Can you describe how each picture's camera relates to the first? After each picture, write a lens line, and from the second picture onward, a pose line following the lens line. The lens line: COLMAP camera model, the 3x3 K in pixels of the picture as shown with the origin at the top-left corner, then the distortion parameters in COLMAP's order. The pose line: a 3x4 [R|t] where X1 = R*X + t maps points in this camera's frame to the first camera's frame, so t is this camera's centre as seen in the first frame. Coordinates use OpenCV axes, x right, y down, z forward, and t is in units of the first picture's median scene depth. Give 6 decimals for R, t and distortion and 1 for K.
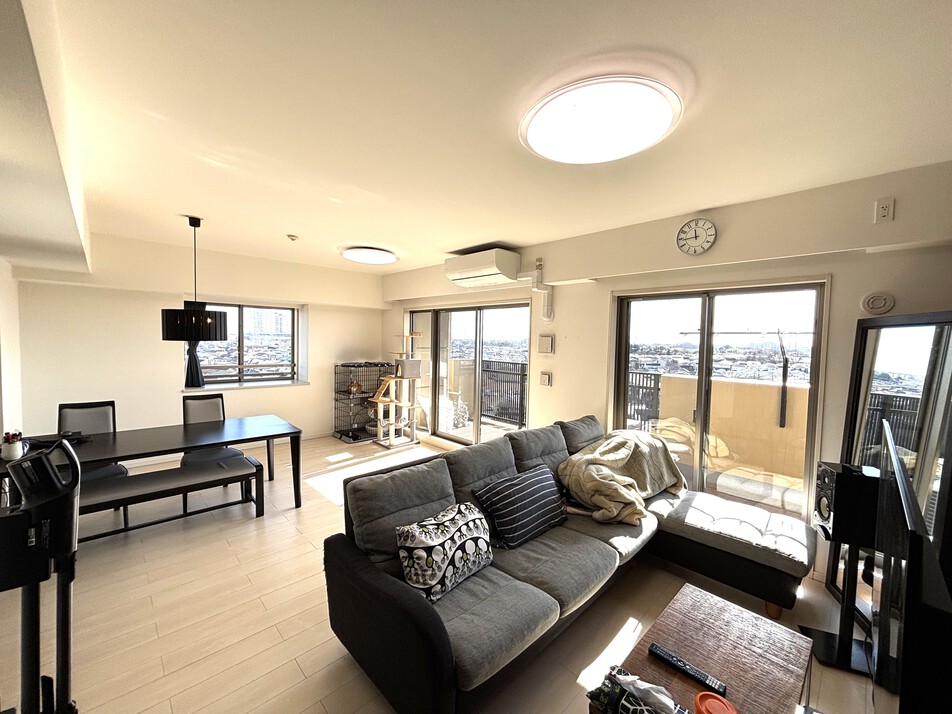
lens RADIAL K [[381.2, 0, 475.9], [0, 381.2, 355.5], [0, 0, 1]] dist [0.001331, -0.001618]
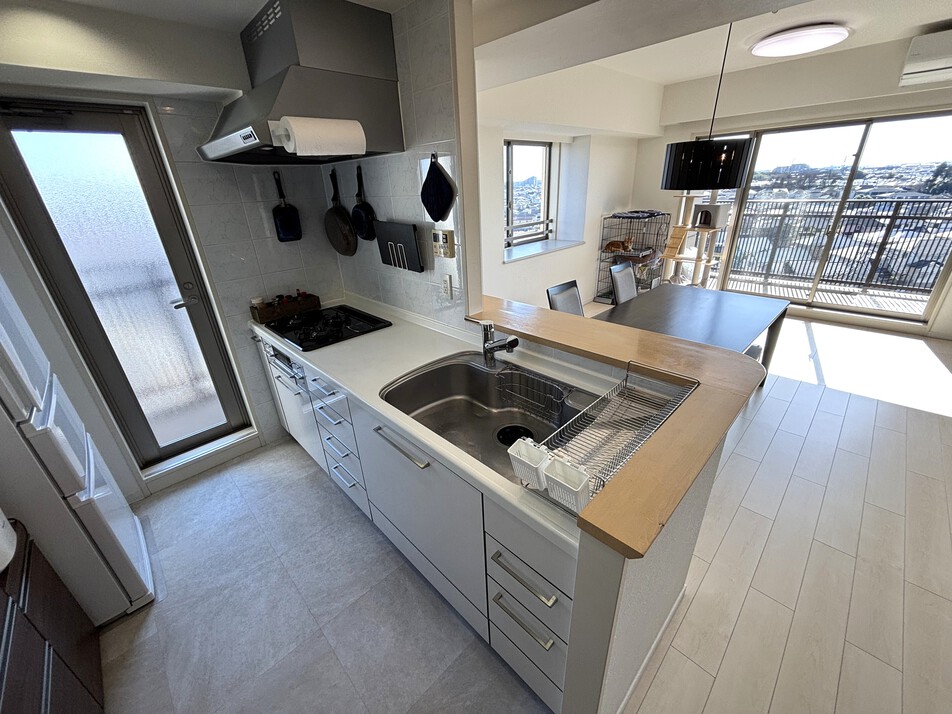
lens RADIAL K [[381.2, 0, 476.3], [0, 381.2, 356.3], [0, 0, 1]] dist [0.001331, -0.001618]
pose [[0.997829, -0.061379, -0.023886, -0.679978], [0.065858, 0.925678, 0.372535, -0.023775], [-0.000755, -0.373299, 0.927711, 0.135208]]
